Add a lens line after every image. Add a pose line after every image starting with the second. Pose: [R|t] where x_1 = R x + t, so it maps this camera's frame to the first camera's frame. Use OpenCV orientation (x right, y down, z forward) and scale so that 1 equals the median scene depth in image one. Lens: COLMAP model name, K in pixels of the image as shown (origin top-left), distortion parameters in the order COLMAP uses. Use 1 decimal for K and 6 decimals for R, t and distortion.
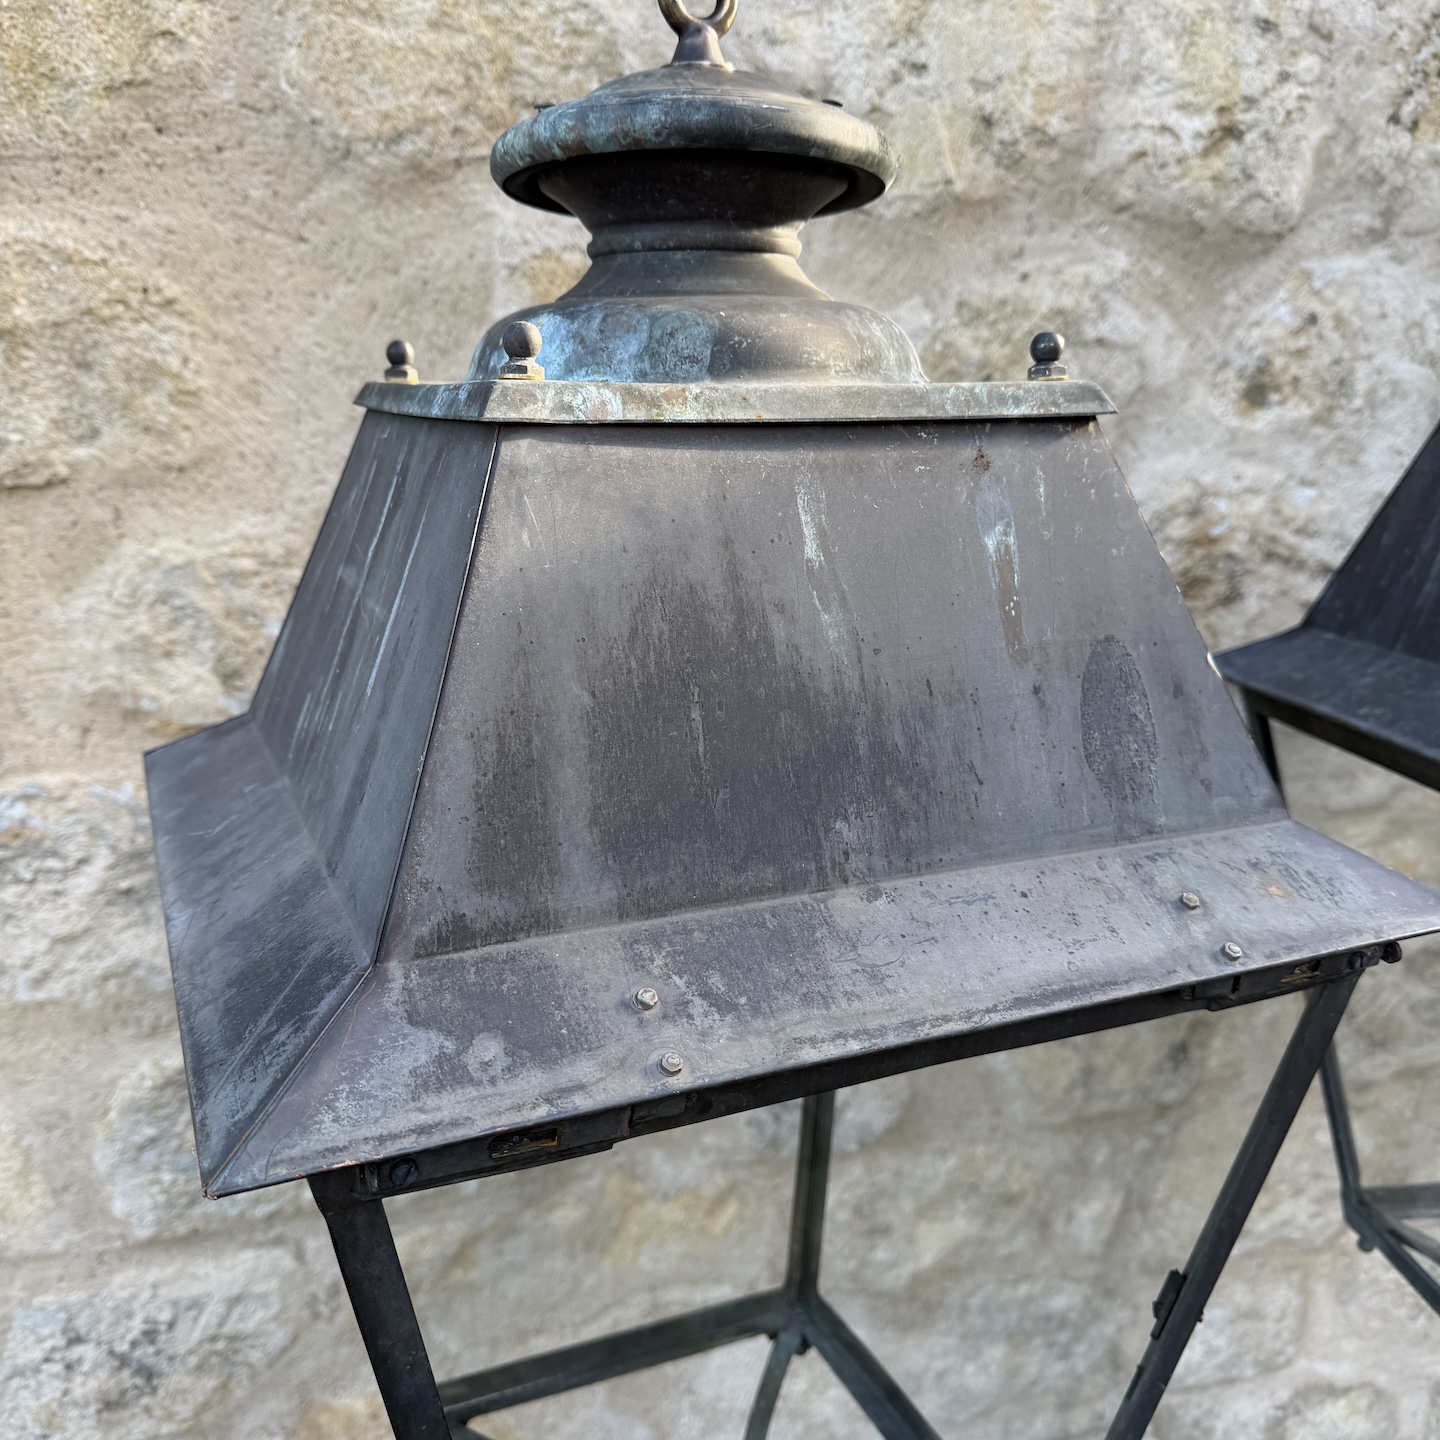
lens RADIAL K [[1398.2, 0, 705.0], [0, 1398.2, 721.2], [0, 0, 1]] dist [-0.015279, 0.003644]
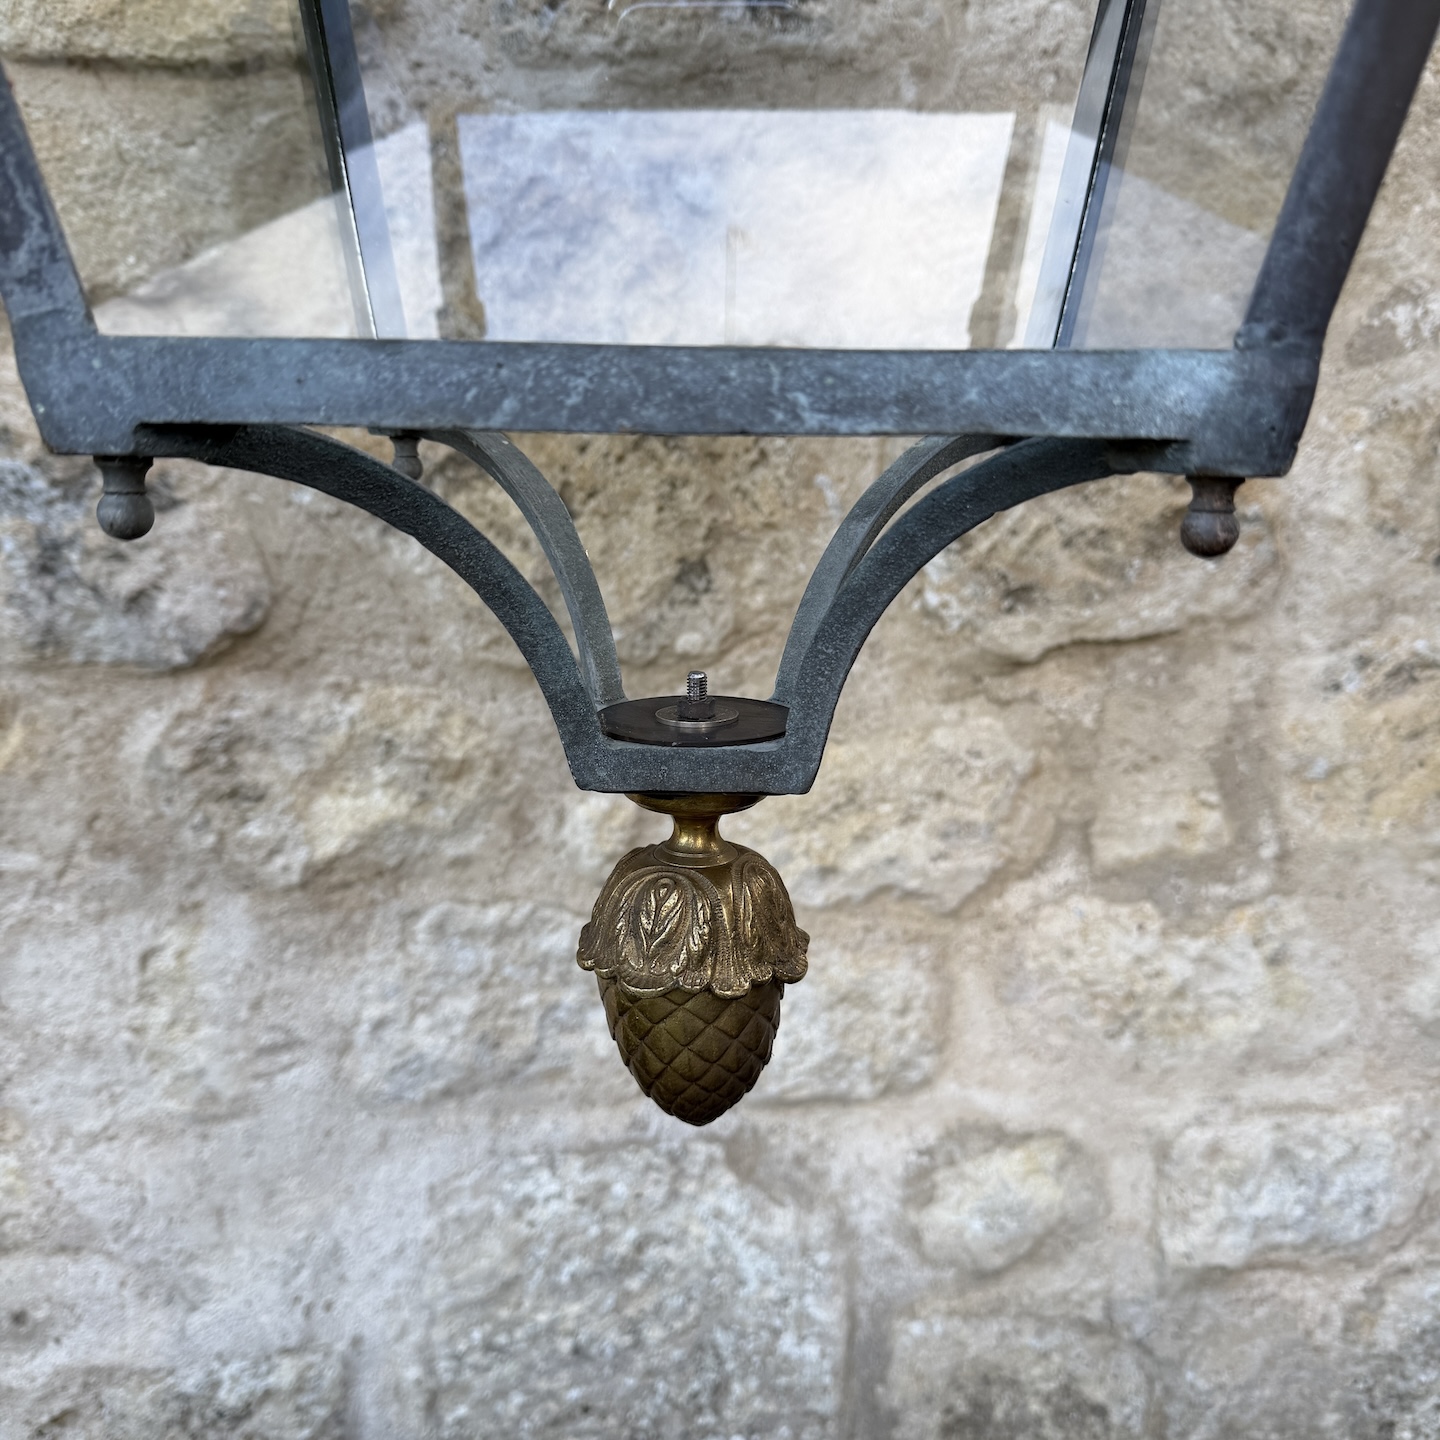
lens RADIAL K [[1354.6, 0, 716.0], [0, 1354.6, 723.6], [0, 0, 1]] dist [0.160962, -0.389976]
pose [[0.991999, 0.035960, -0.121017, 0.611372], [-0.034957, 0.999335, 0.010399, 0.427601], [0.121310, -0.006086, 0.992596, 0.451446]]
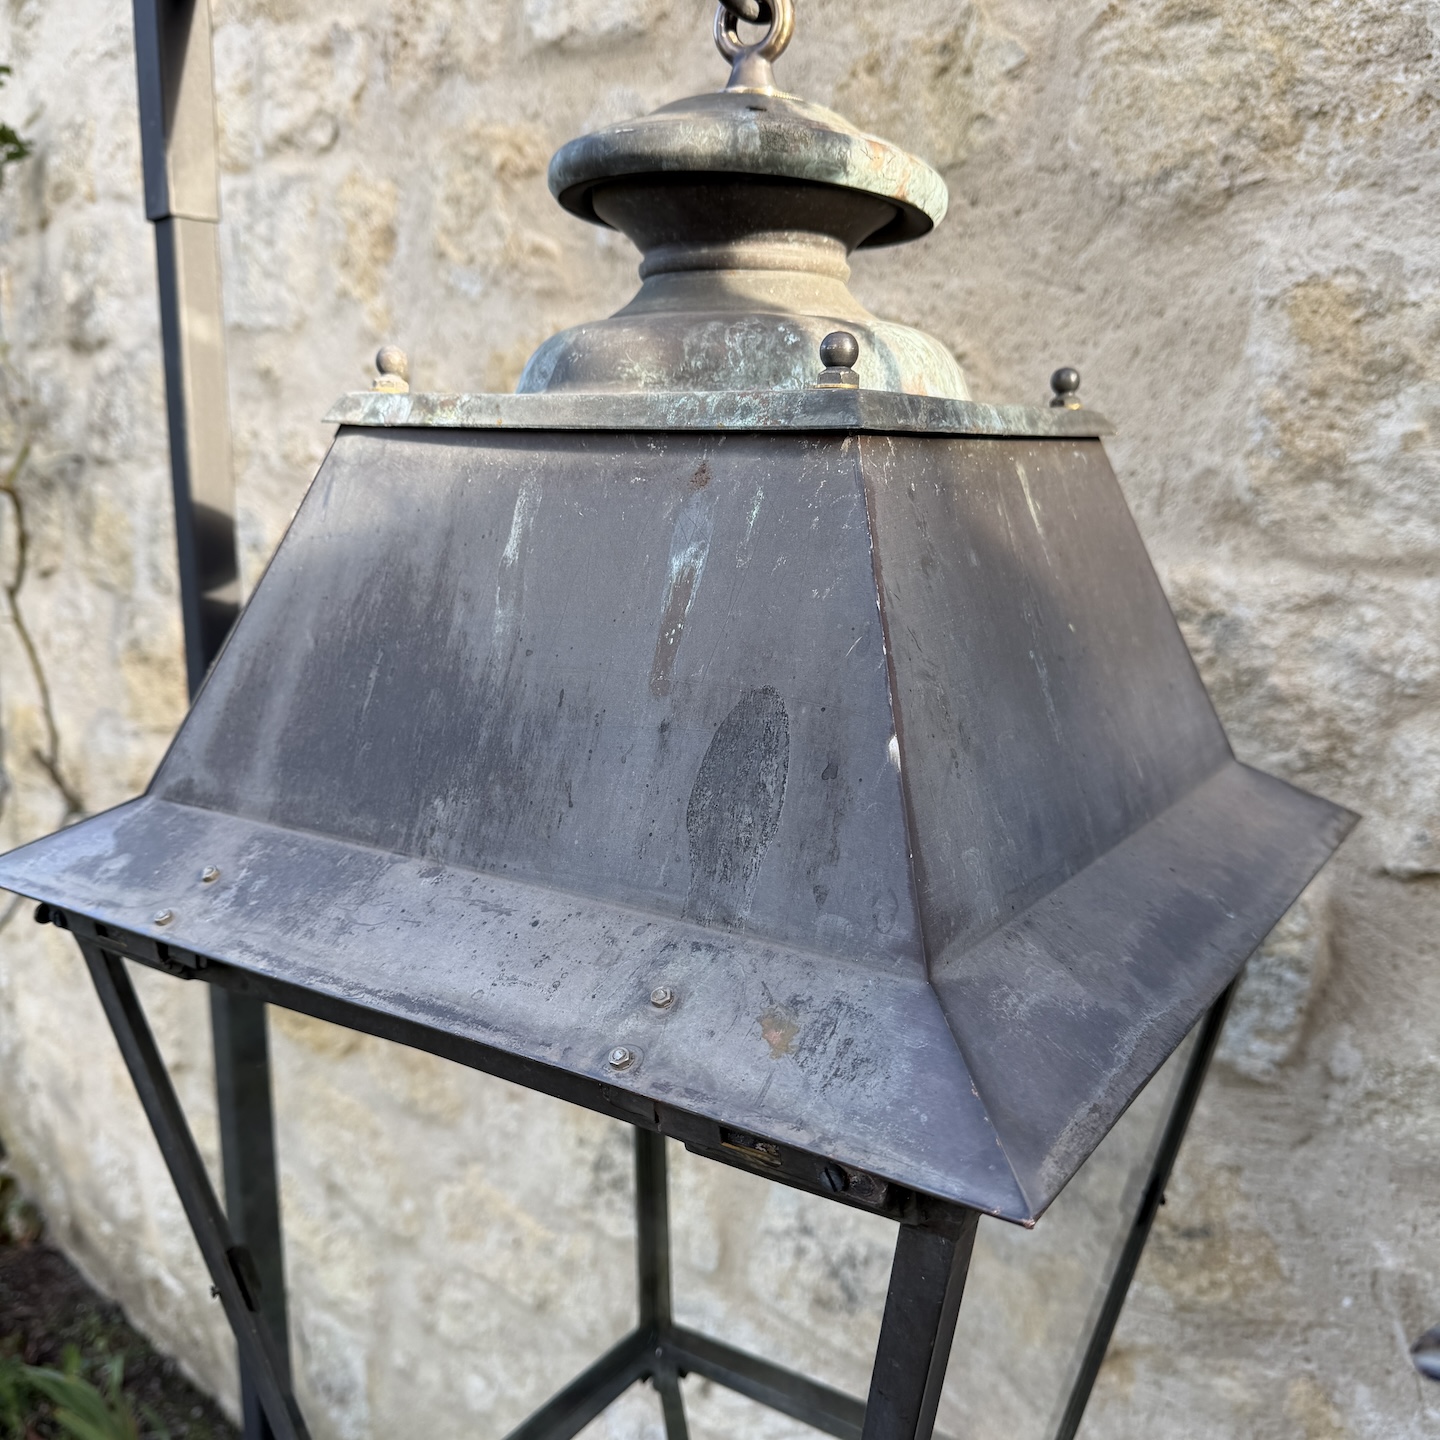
lens RADIAL K [[1398.2, 0, 705.0], [0, 1398.2, 721.2], [0, 0, 1]] dist [-0.015279, 0.003644]
pose [[0.506382, 0.172583, -0.844862, 0.486839], [-0.216572, 0.973817, 0.069119, -0.046179], [0.834670, 0.147973, 0.530500, 0.267875]]
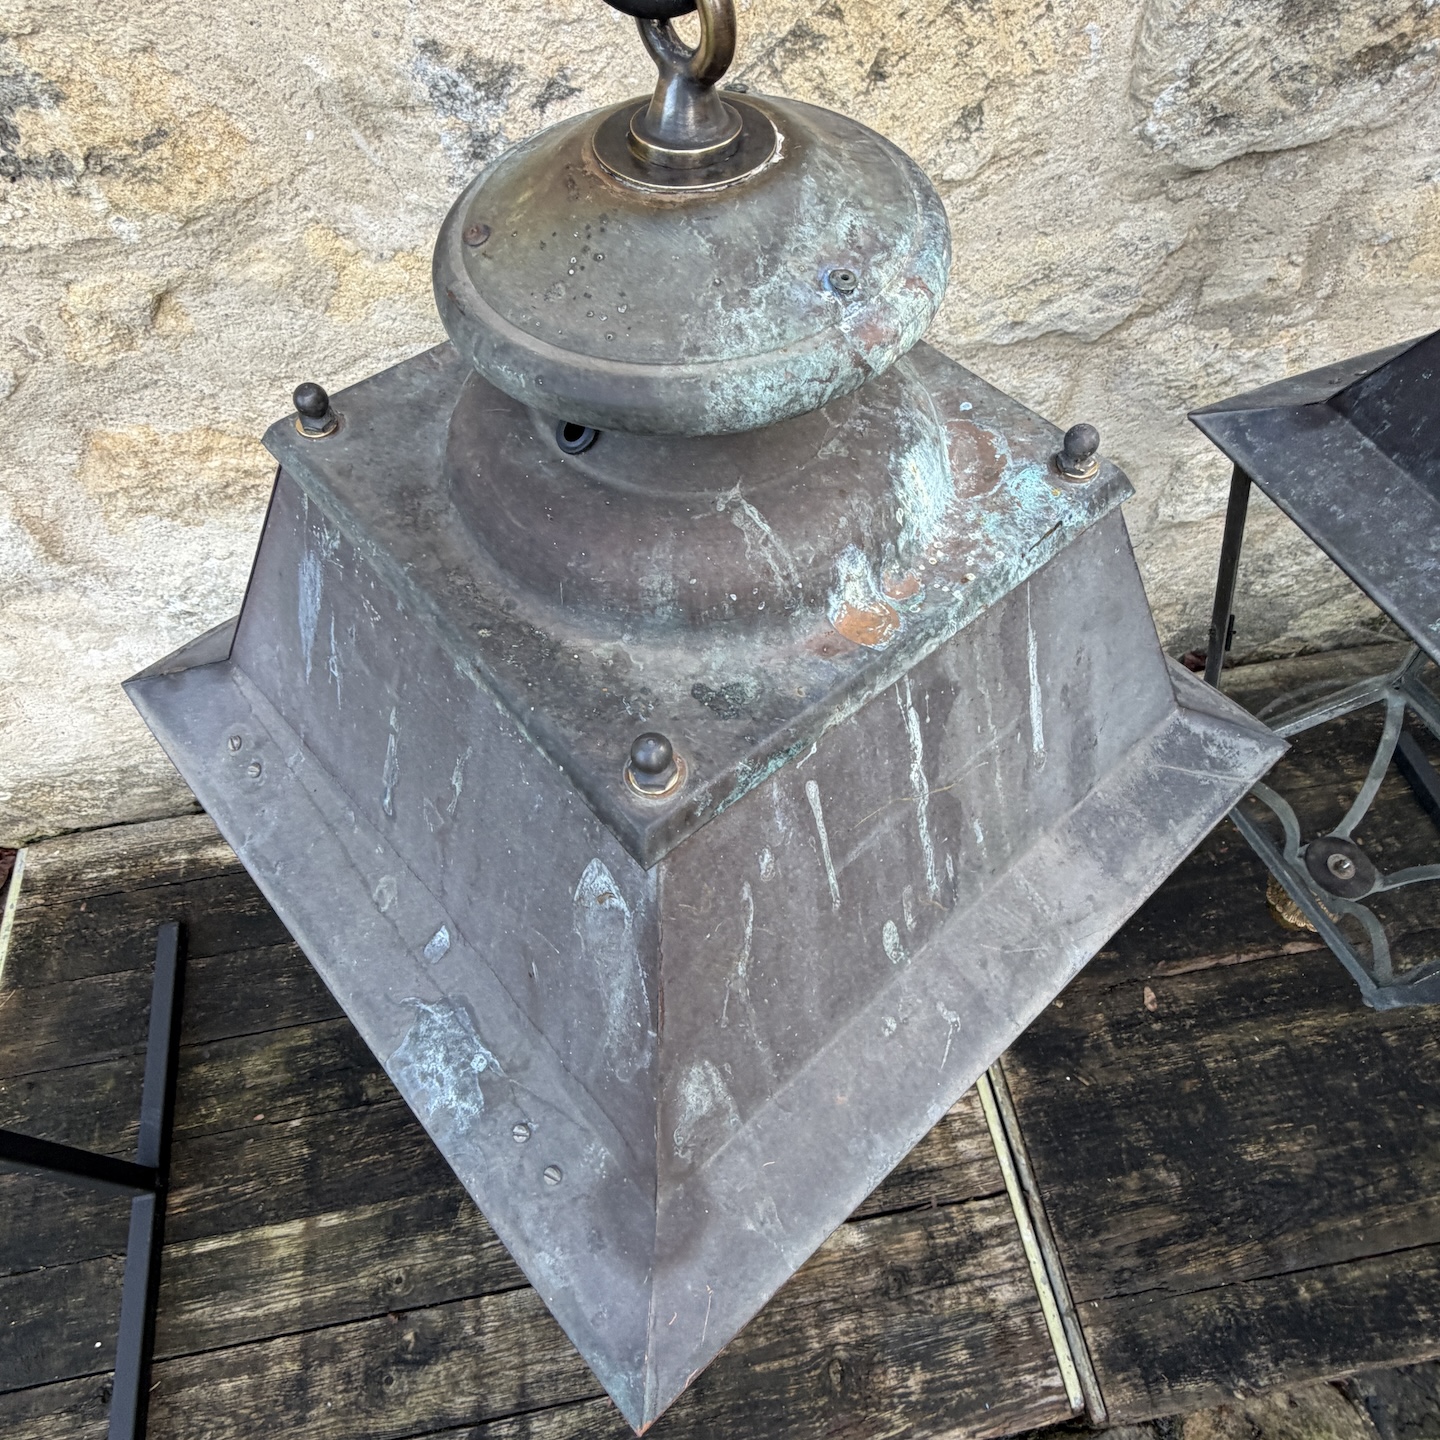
lens RADIAL K [[1004.7, 0, 728.1], [0, 1004.7, 693.8], [0, 0, 1]] dist [0.000244, -0.000680]
pose [[0.995816, 0.080104, -0.043982, 0.343759], [-0.027080, 0.718337, 0.695168, 0.089546], [0.087280, -0.691068, 0.717500, 0.407248]]
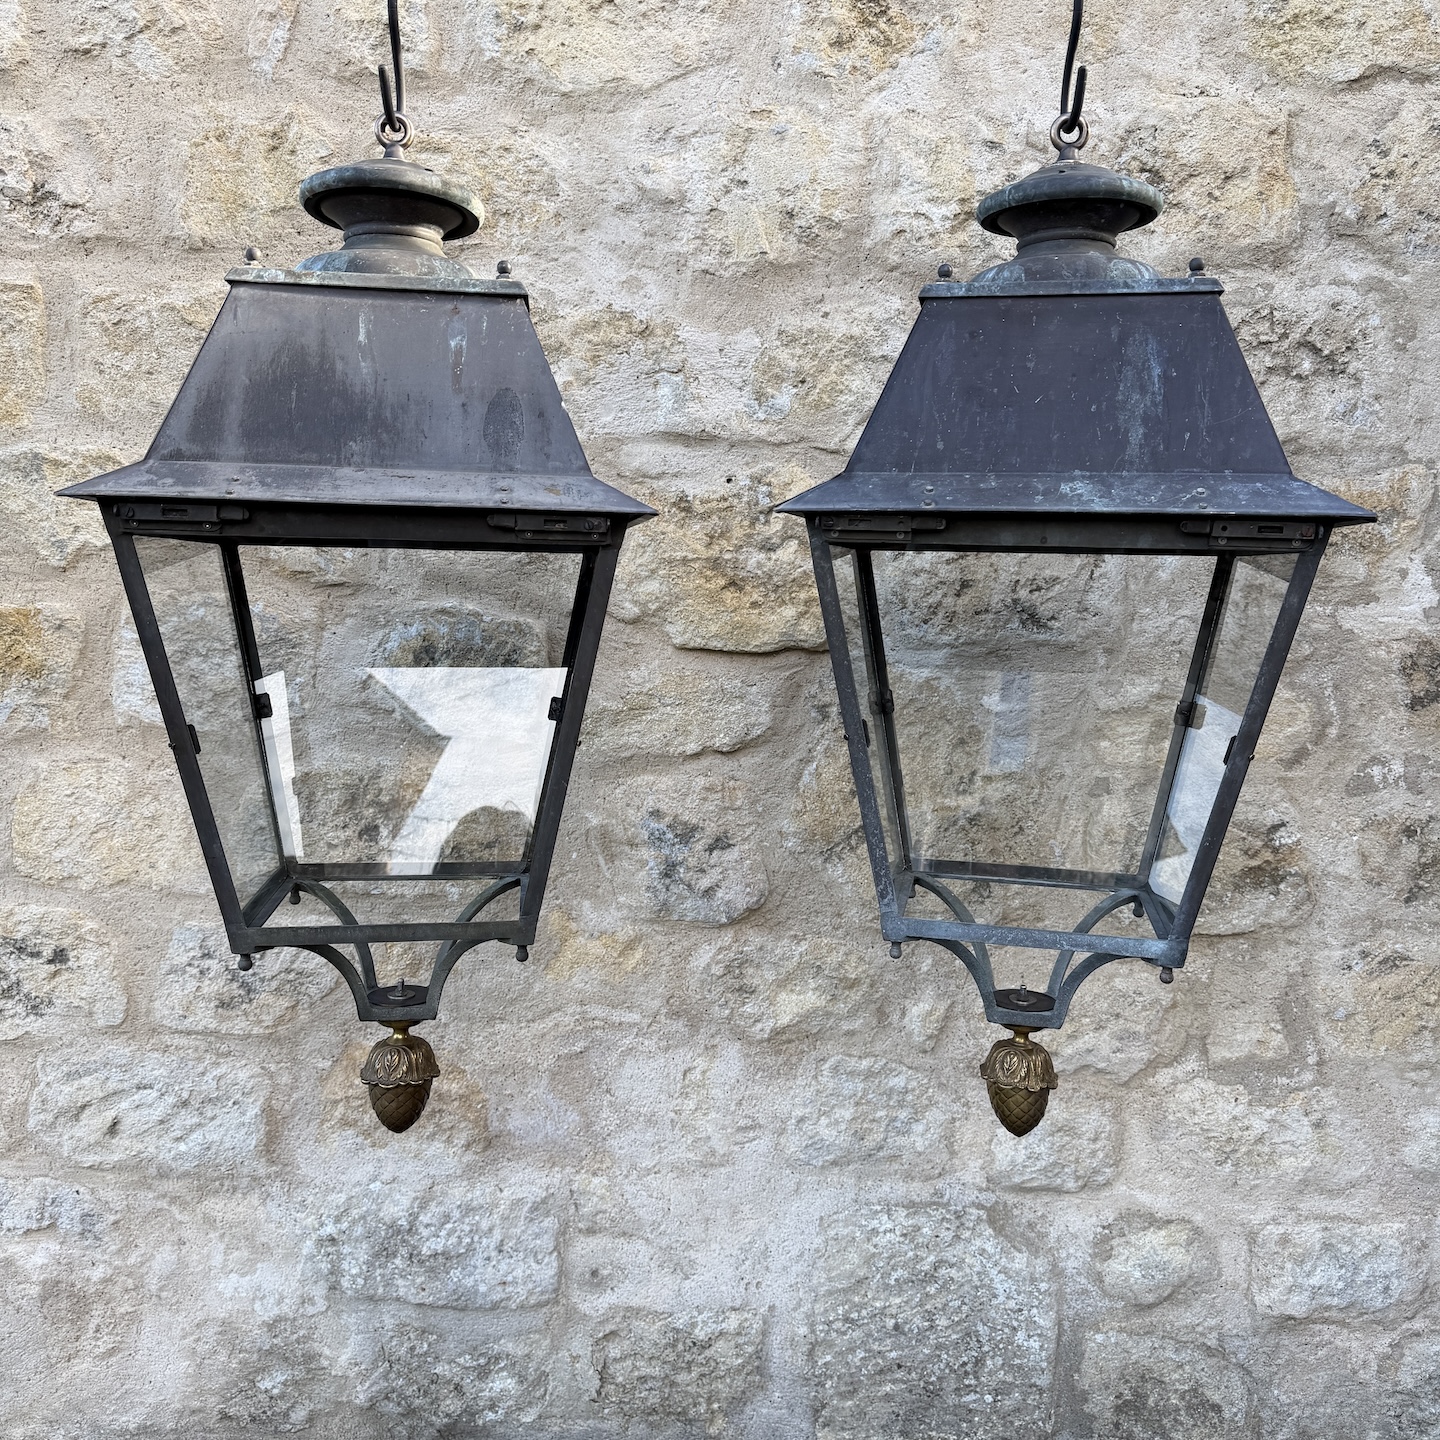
lens RADIAL K [[1321.9, 0, 709.1], [0, 1321.9, 723.7], [0, 0, 1]] dist [0.167320, -0.357298]
pose [[0.961482, 0.052145, -0.269876, 0.595393], [-0.082927, 0.991121, -0.103938, 0.330013], [0.262059, 0.122314, 0.957269, -0.442743]]
